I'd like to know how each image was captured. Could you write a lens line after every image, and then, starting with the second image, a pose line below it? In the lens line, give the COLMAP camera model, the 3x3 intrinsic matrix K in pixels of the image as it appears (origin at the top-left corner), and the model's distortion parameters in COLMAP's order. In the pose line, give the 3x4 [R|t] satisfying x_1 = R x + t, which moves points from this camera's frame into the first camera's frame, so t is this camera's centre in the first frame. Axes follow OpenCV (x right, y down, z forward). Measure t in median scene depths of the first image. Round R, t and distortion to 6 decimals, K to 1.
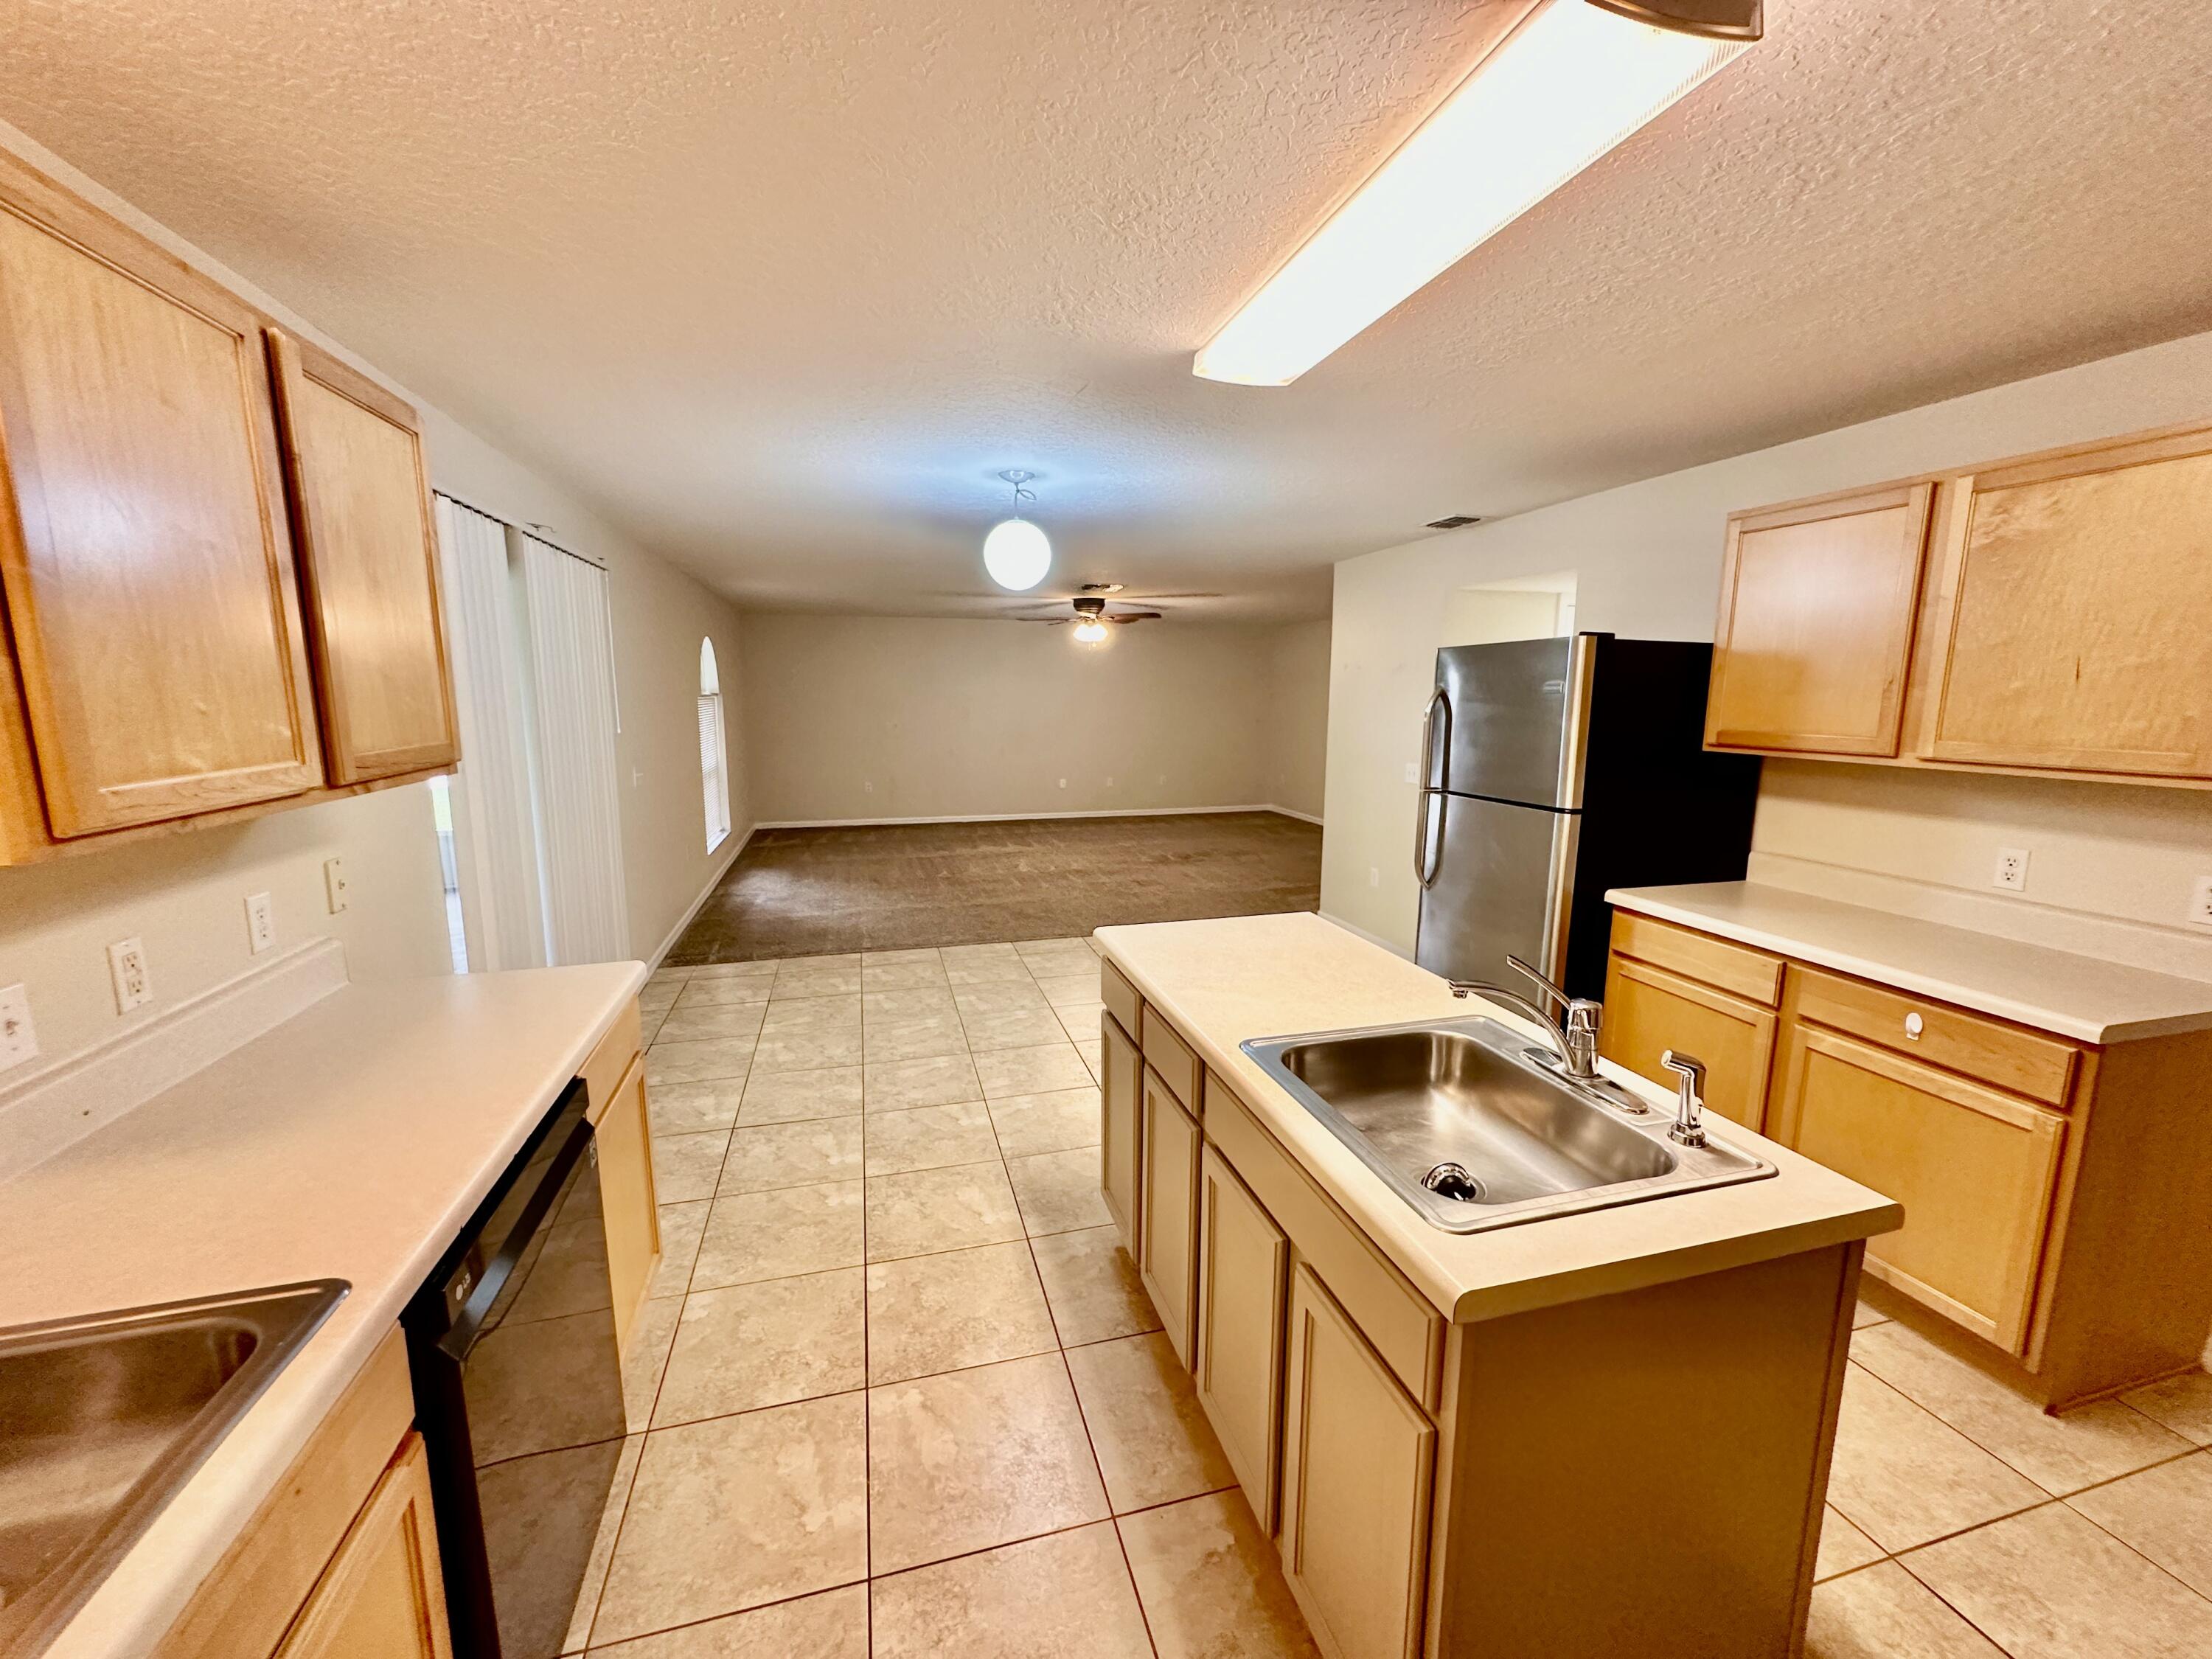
lens RADIAL K [[879.3, 0, 1108.7], [0, 879.3, 830.0], [0, 0, 1]] dist [-0.003592, 0.000355]
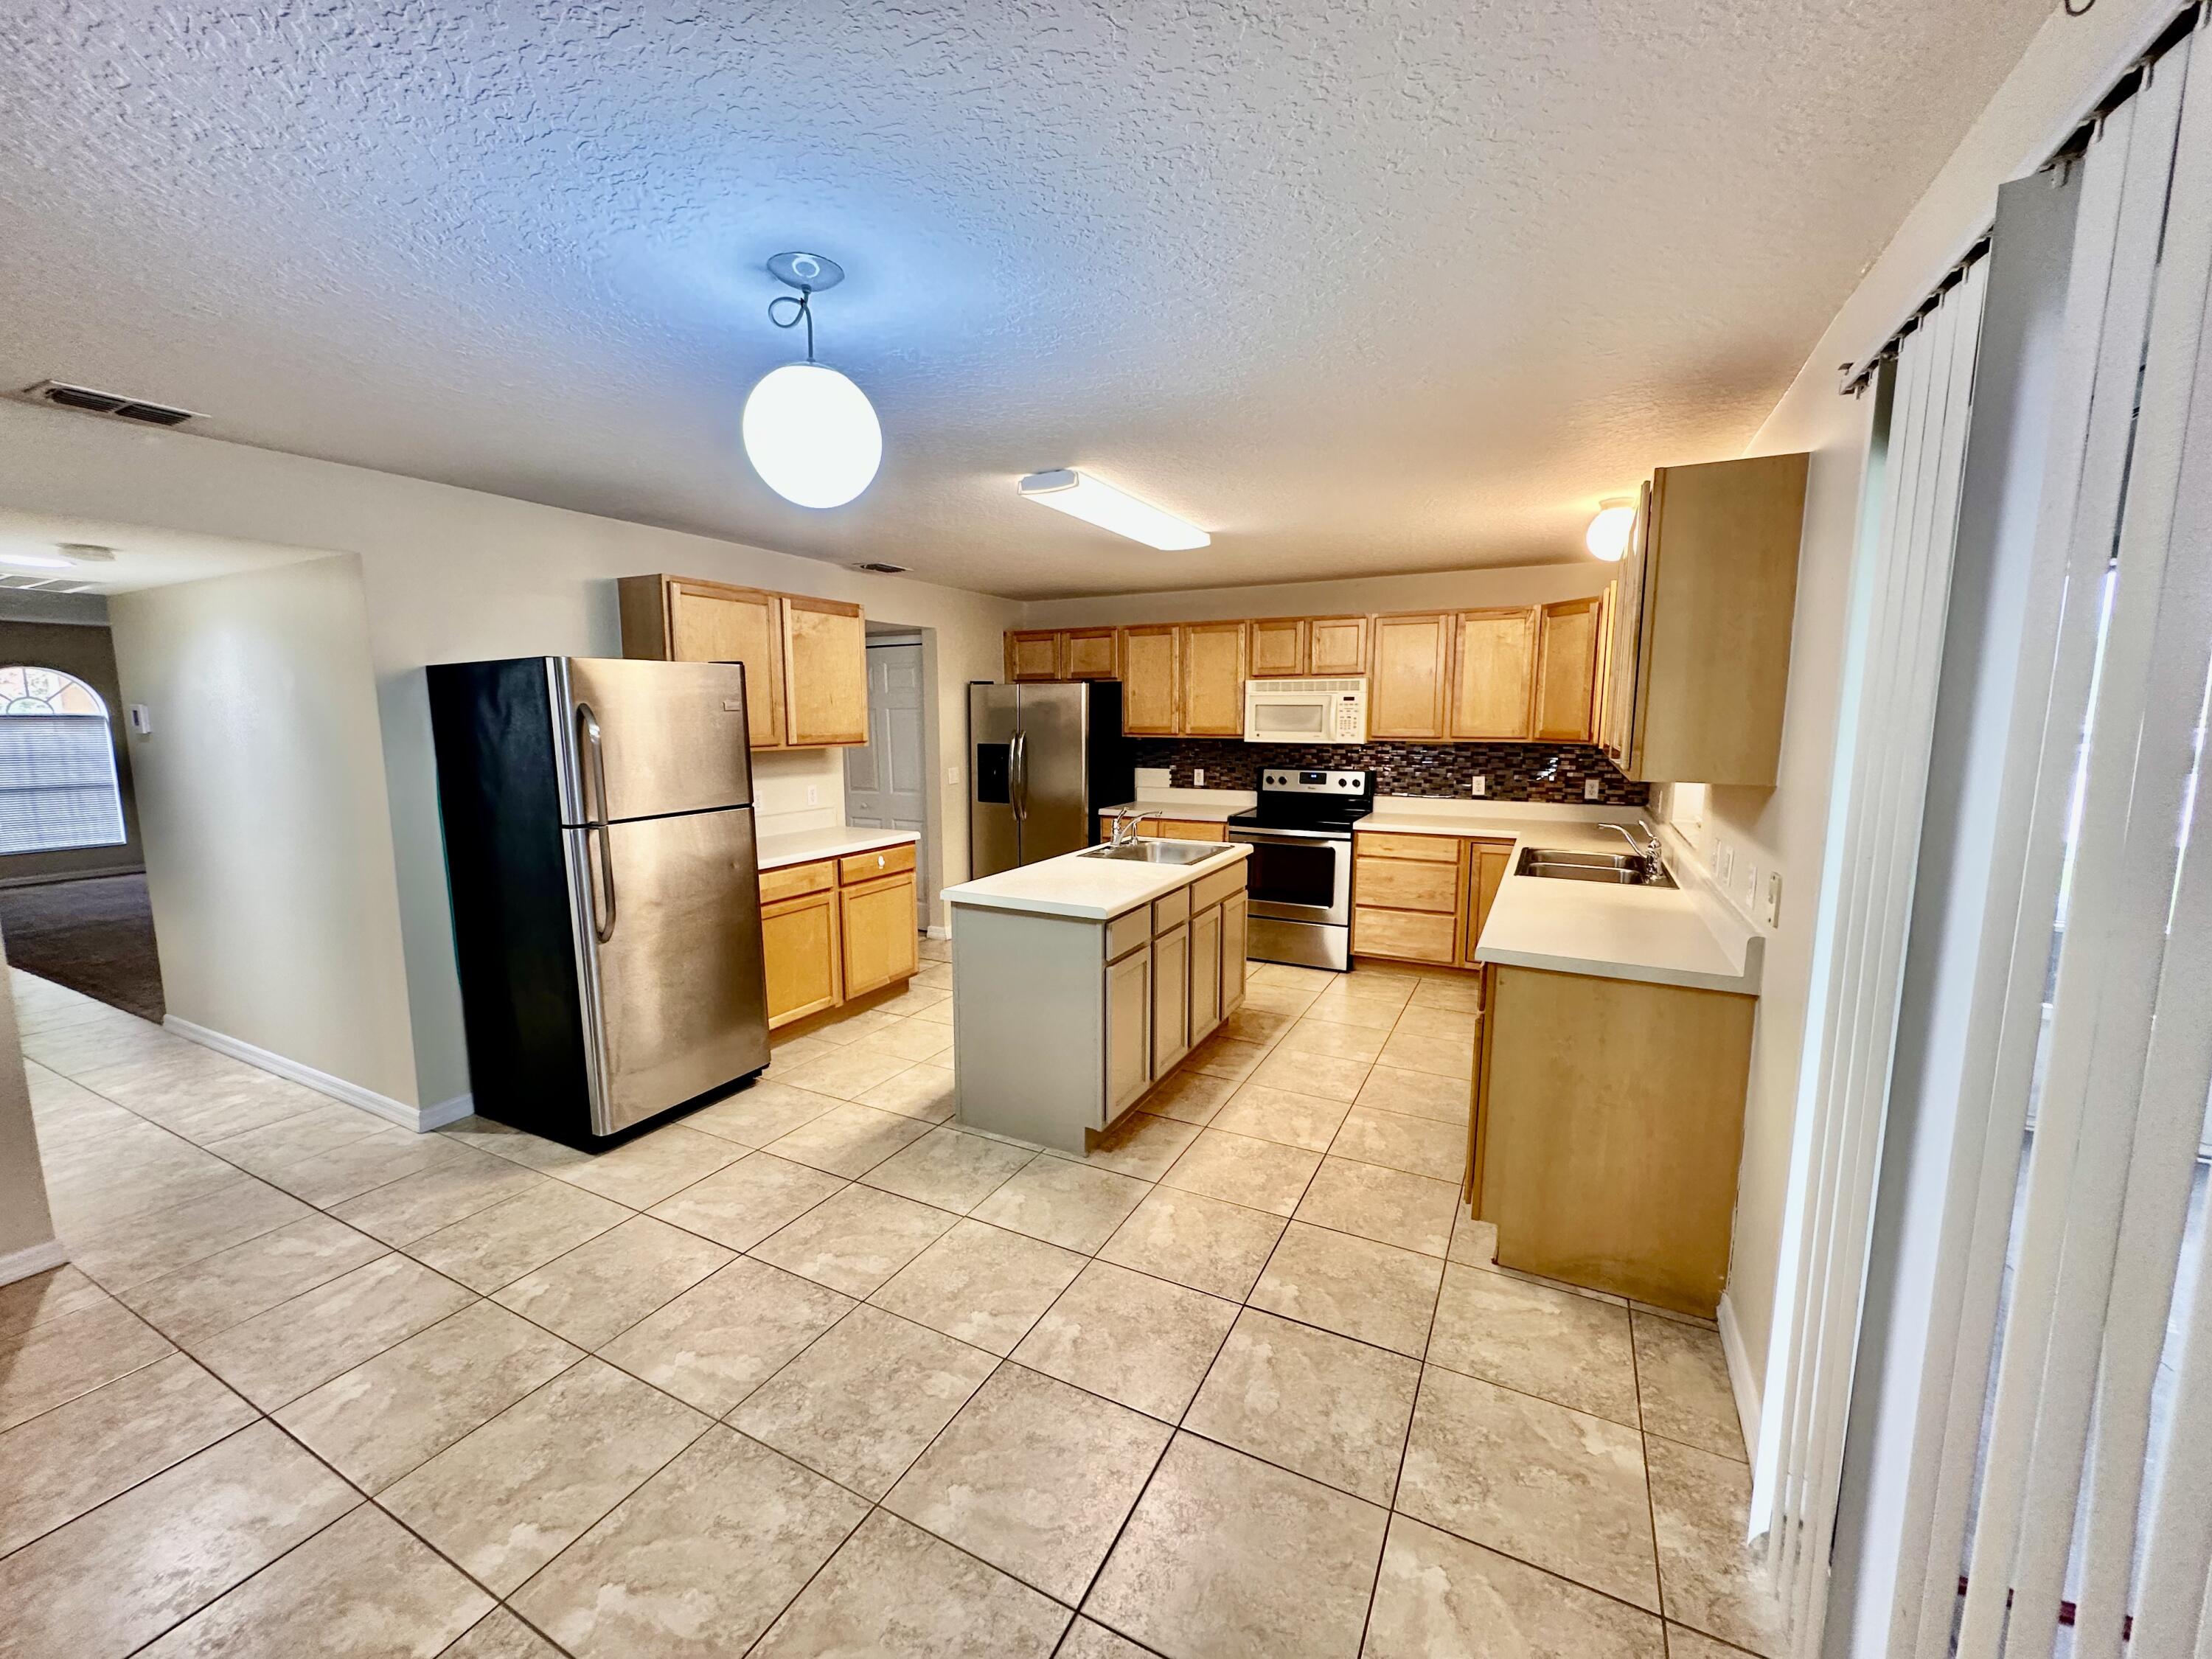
lens RADIAL K [[879.3, 0, 1108.7], [0, 879.3, 829.1], [0, 0, 1]] dist [-0.003592, 0.000355]
pose [[-0.732447, -0.093188, 0.674417, -0.637182], [0.105724, 0.963003, 0.247885, -0.223589], [-0.672566, 0.252865, -0.695496, 1.412892]]
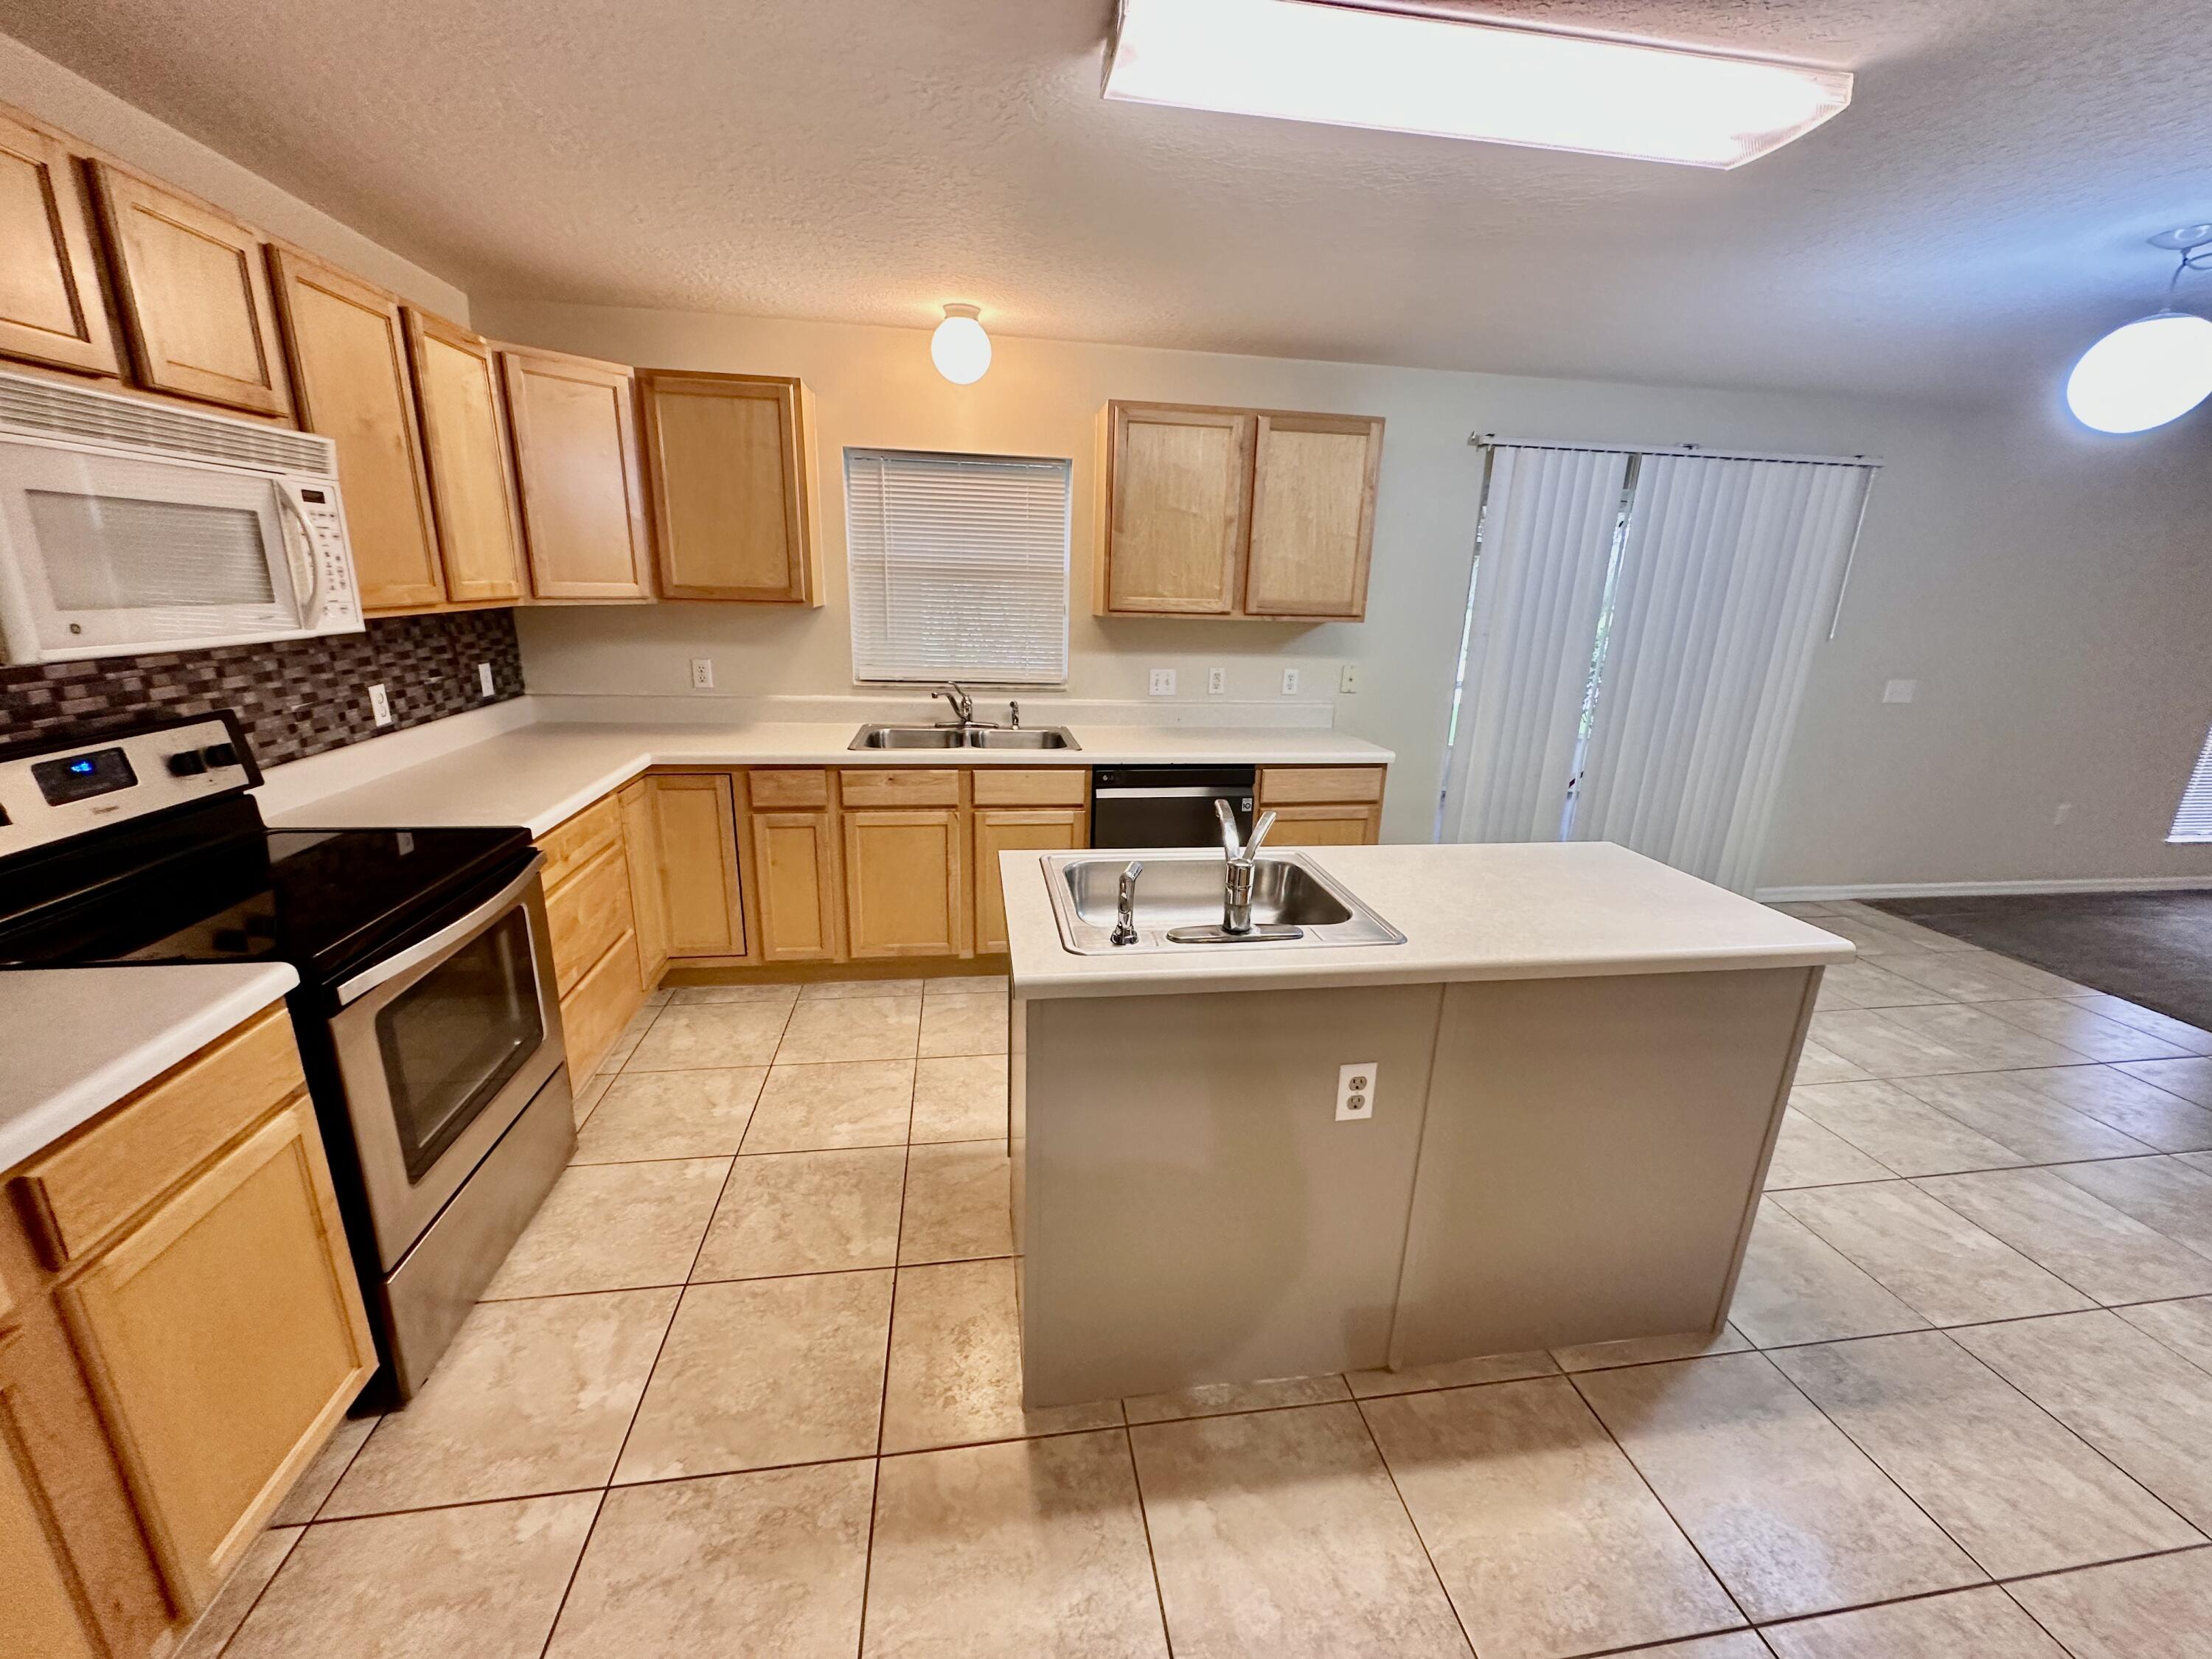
lens RADIAL K [[879.3, 0, 1097.6], [0, 879.3, 833.0], [0, 0, 1]] dist [-0.003592, 0.000355]
pose [[-0.128194, 0.271355, -0.953904, 0.735726], [-0.187190, 0.937931, 0.291967, -0.050918], [0.973923, 0.215990, -0.069442, 0.426073]]
